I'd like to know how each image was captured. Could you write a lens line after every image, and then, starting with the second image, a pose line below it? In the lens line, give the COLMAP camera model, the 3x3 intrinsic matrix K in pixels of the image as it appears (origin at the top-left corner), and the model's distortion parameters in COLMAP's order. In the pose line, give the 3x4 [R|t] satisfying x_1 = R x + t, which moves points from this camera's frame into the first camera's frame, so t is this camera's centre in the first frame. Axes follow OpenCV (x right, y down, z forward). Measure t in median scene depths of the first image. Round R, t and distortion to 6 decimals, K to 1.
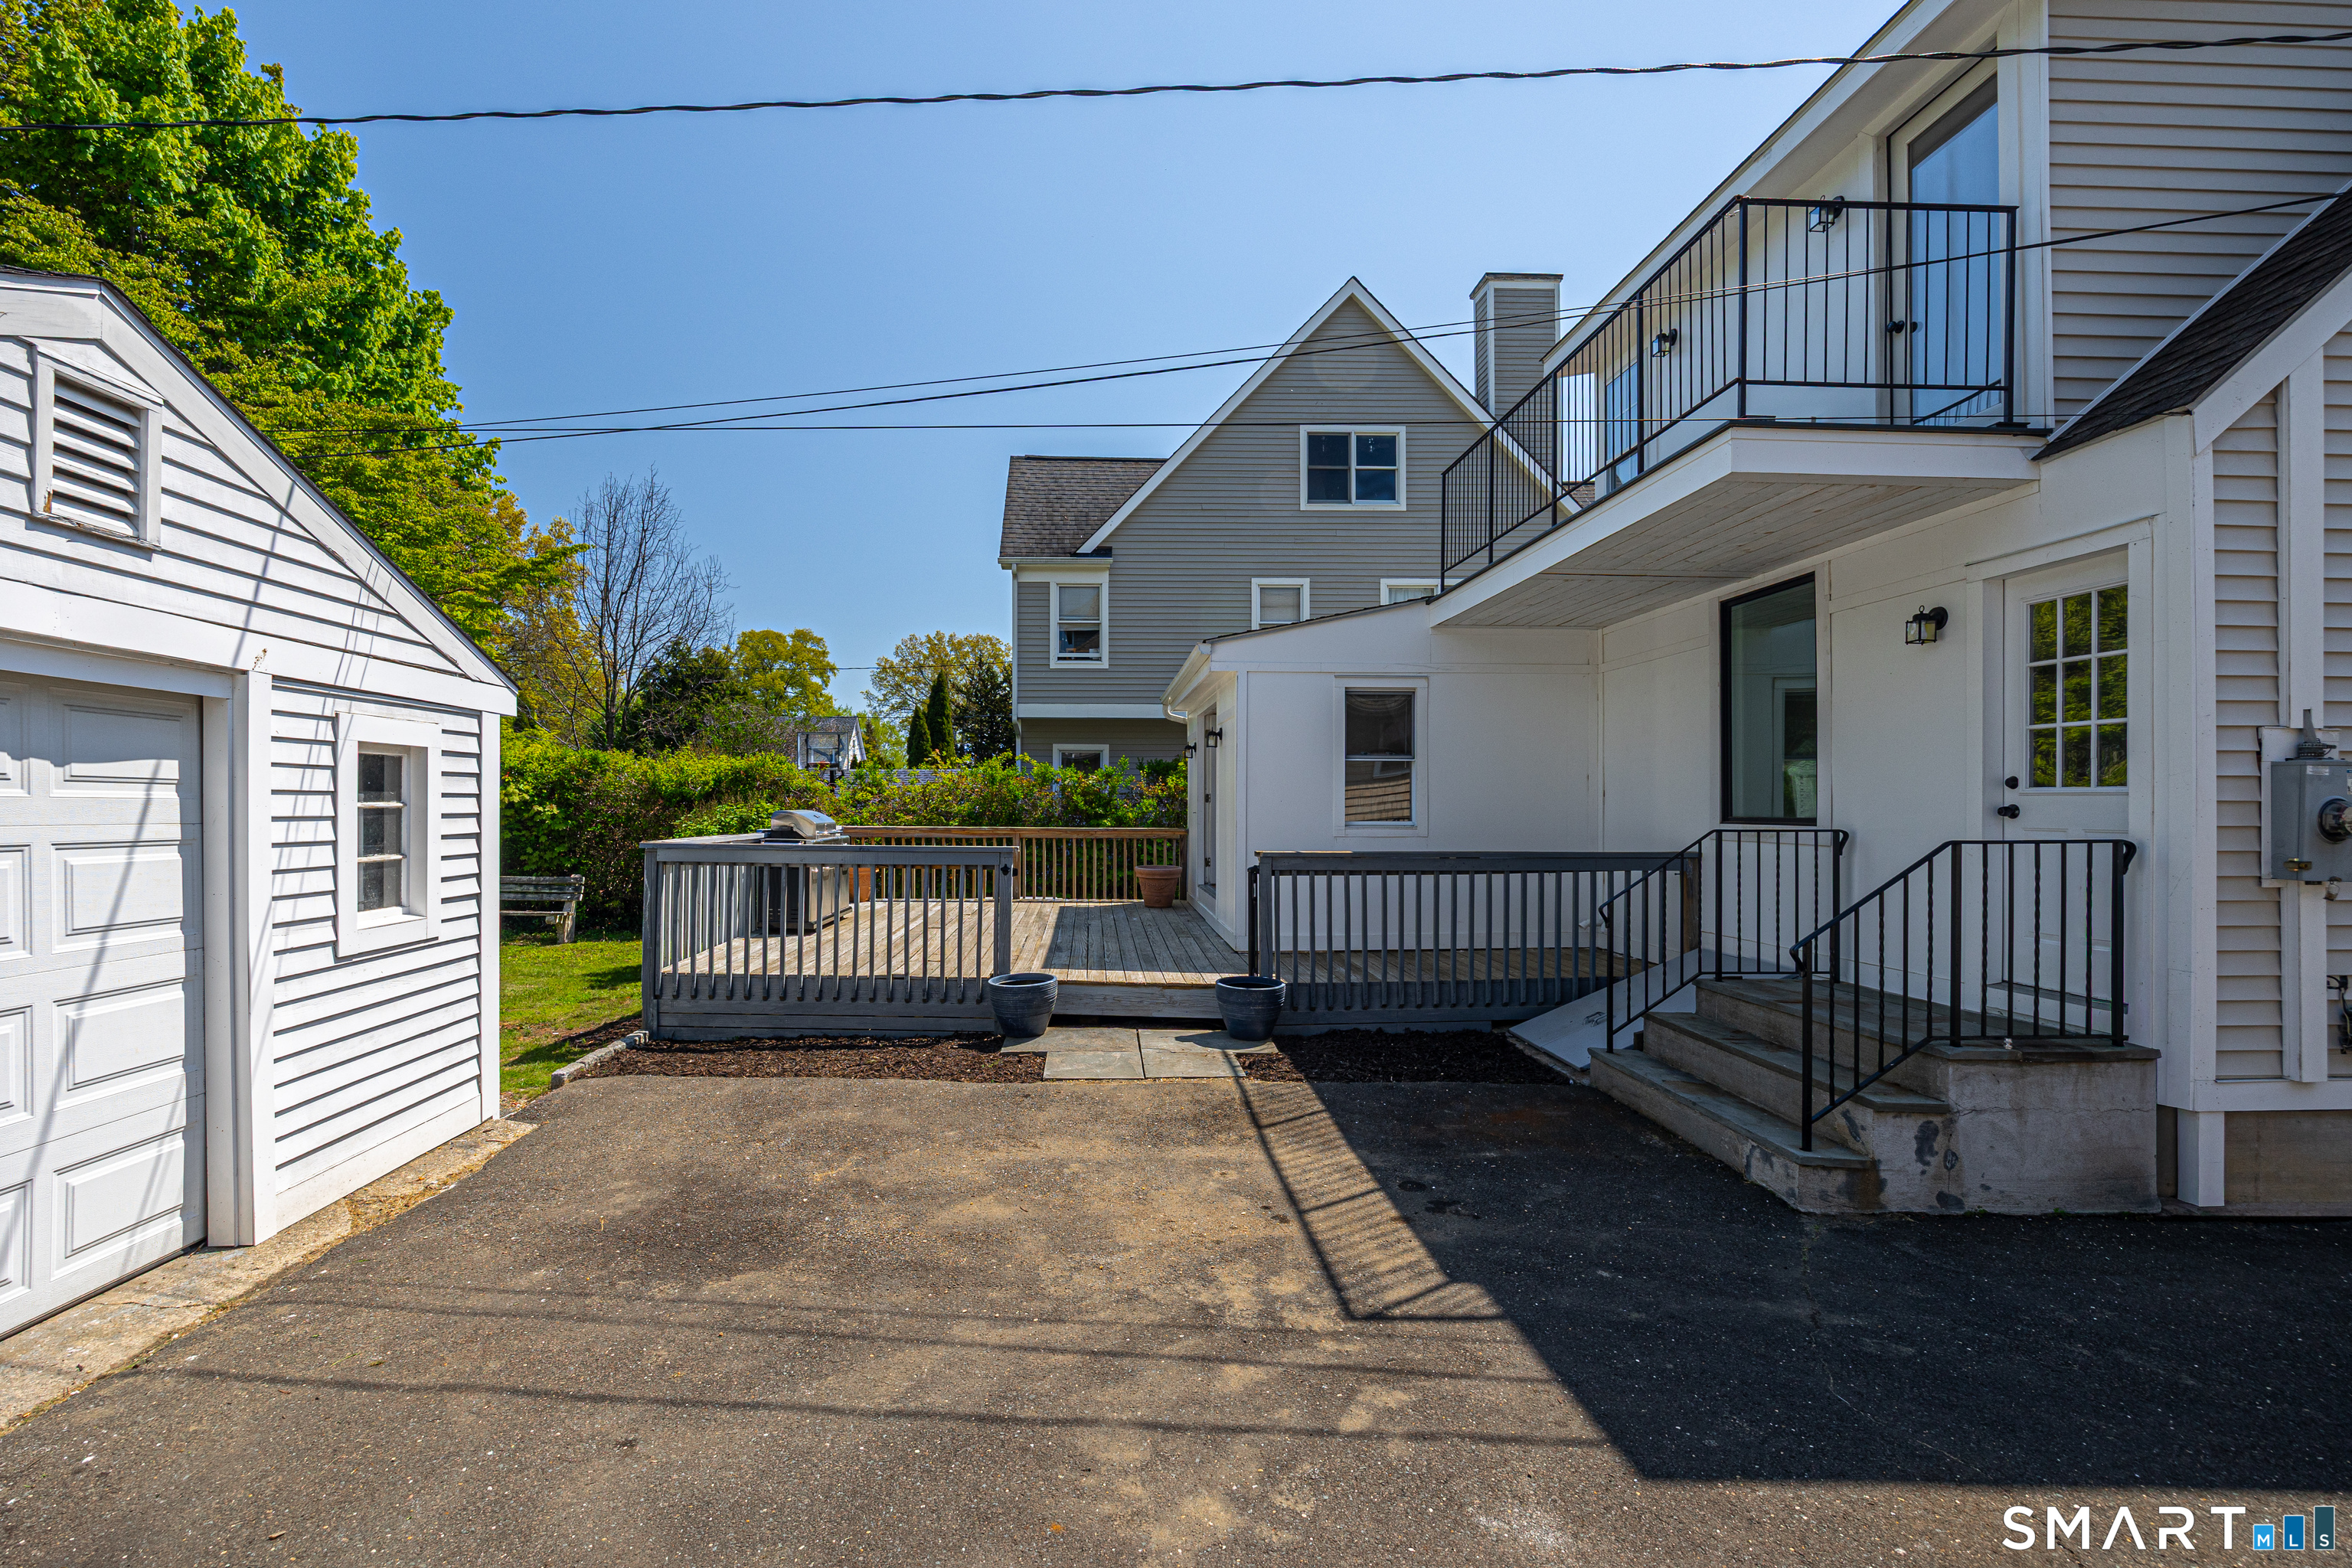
lens RADIAL K [[1017.6, 0, 1171.4], [0, 1017.6, 797.2], [0, 0, 1]] dist [-0.002743, -0.000099]
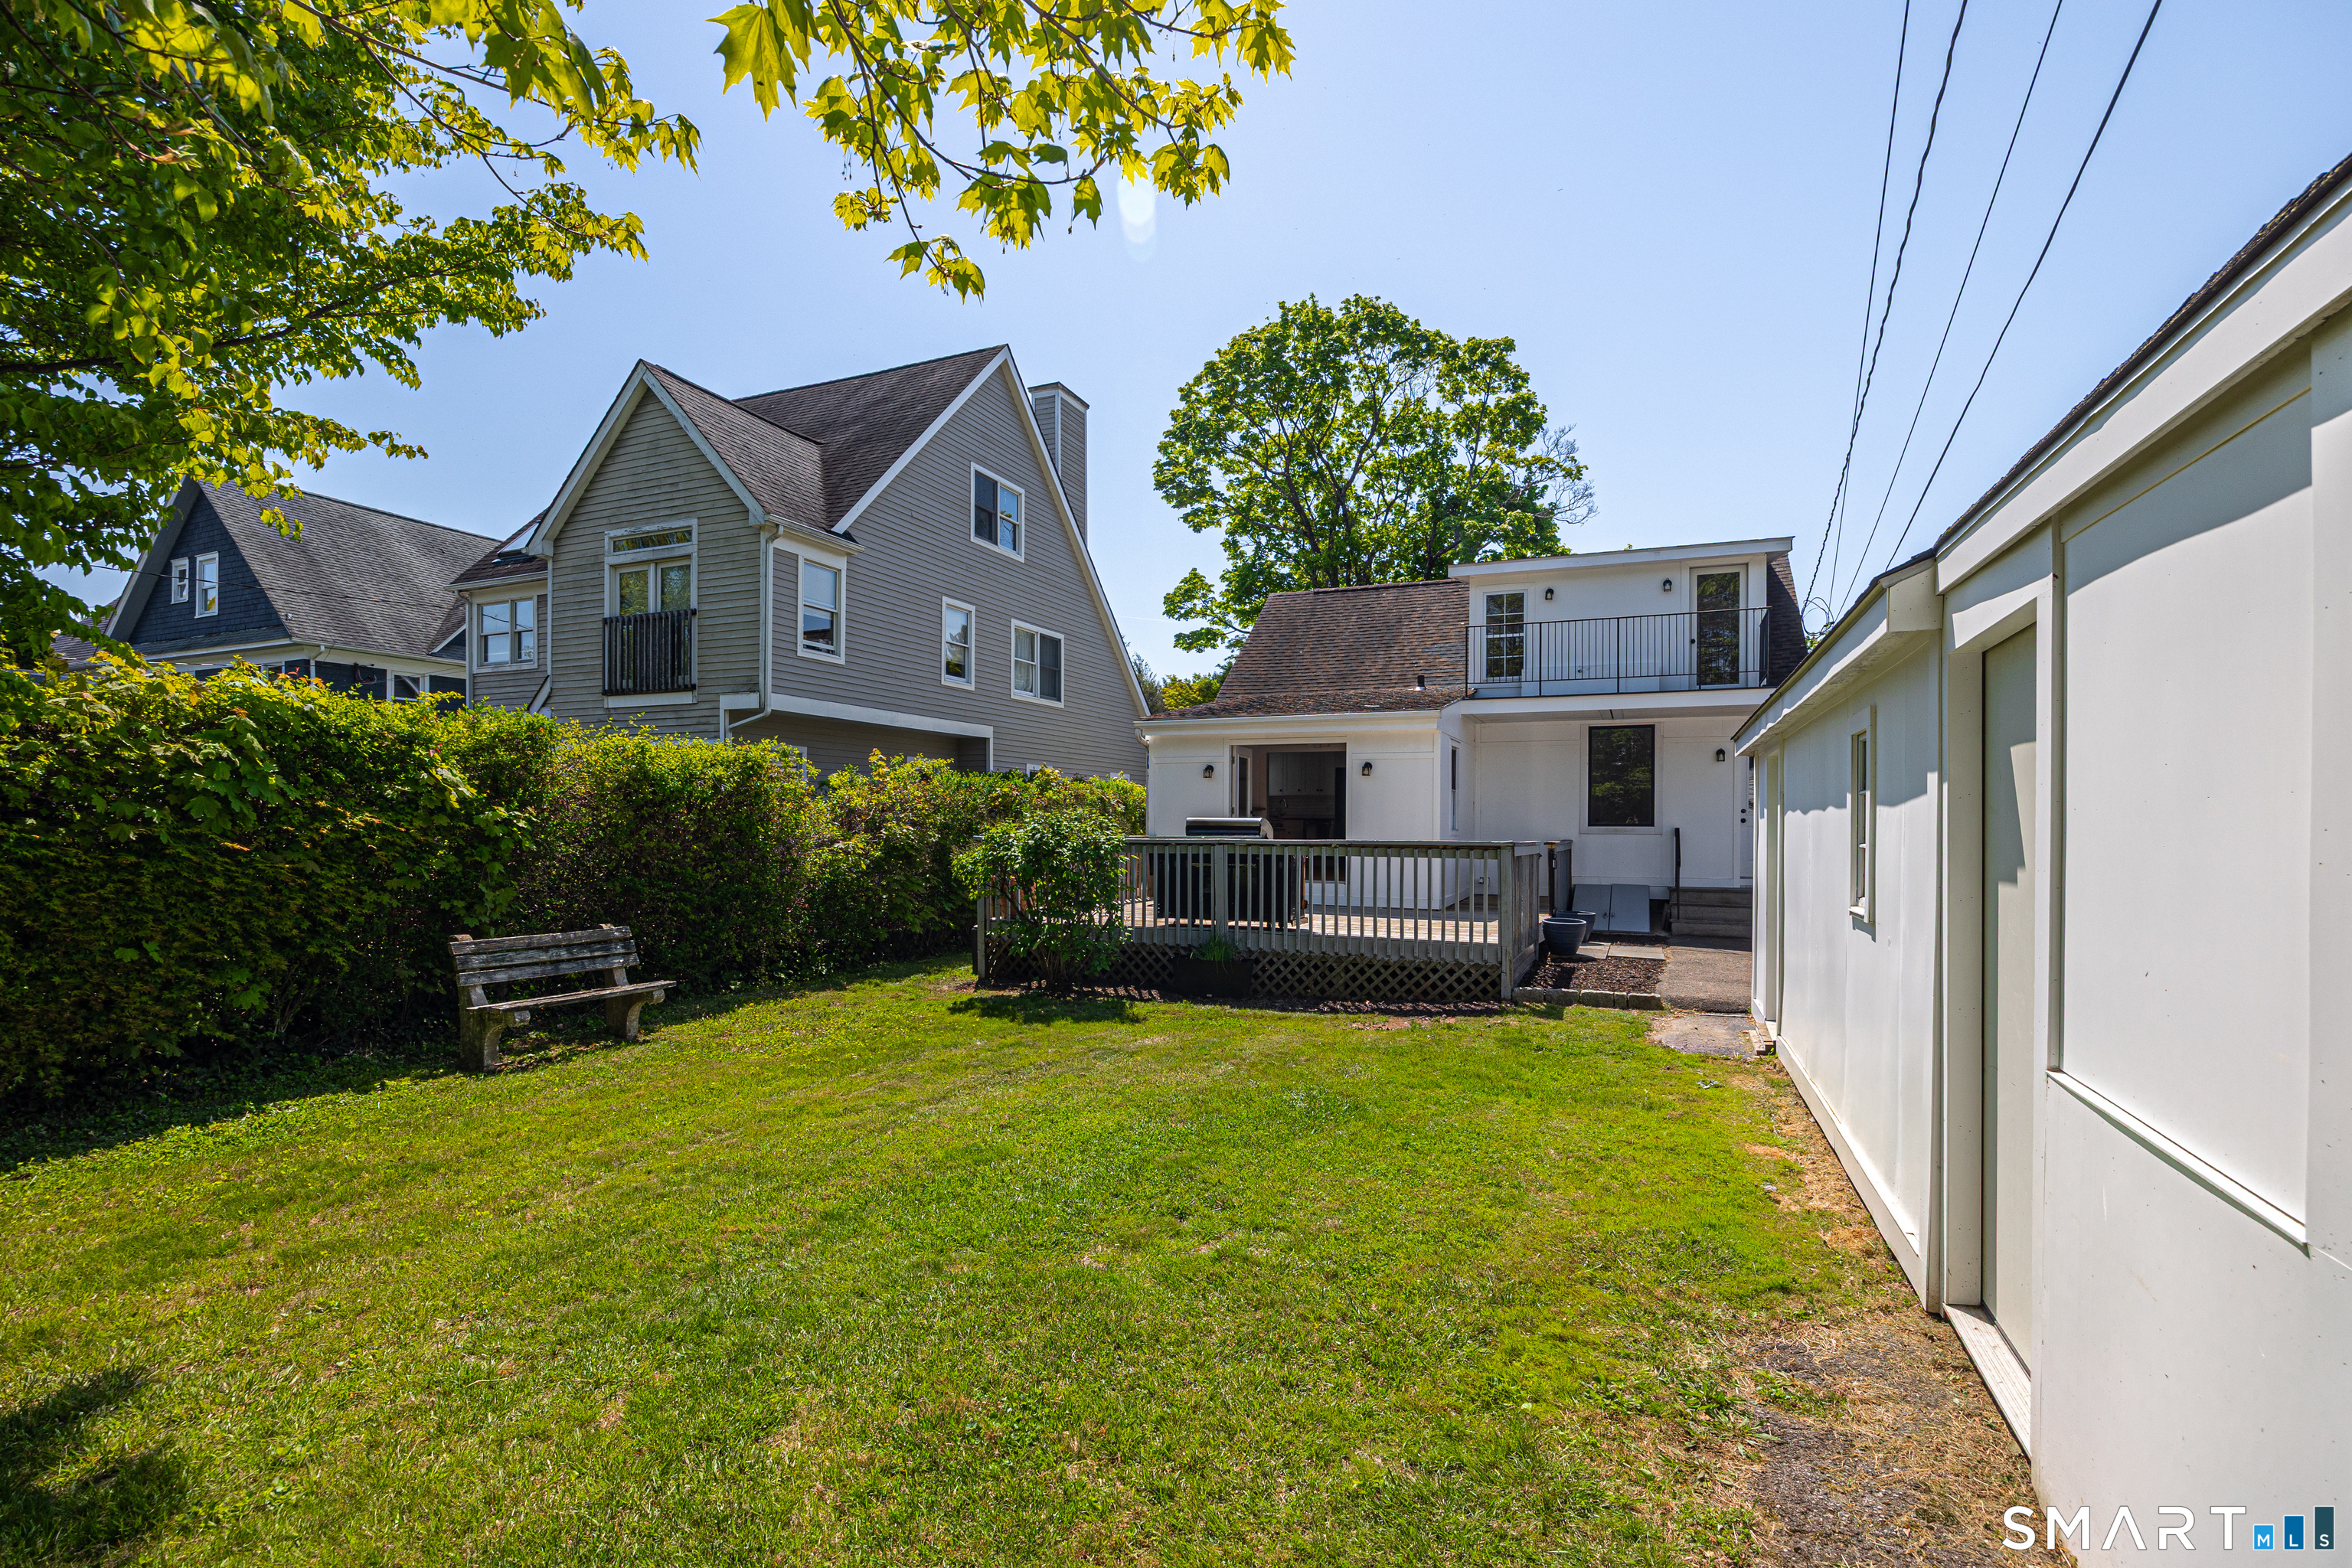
lens RADIAL K [[1065.1, 0, 1175.5], [0, 1065.1, 807.6], [0, 0, 1]] dist [0.007051, 0.000207]
pose [[0.429243, 0.015578, 0.903055, -1.373660], [-0.008540, 0.999877, -0.013189, 0.016903], [-0.903149, -0.002050, 0.429323, 0.573886]]
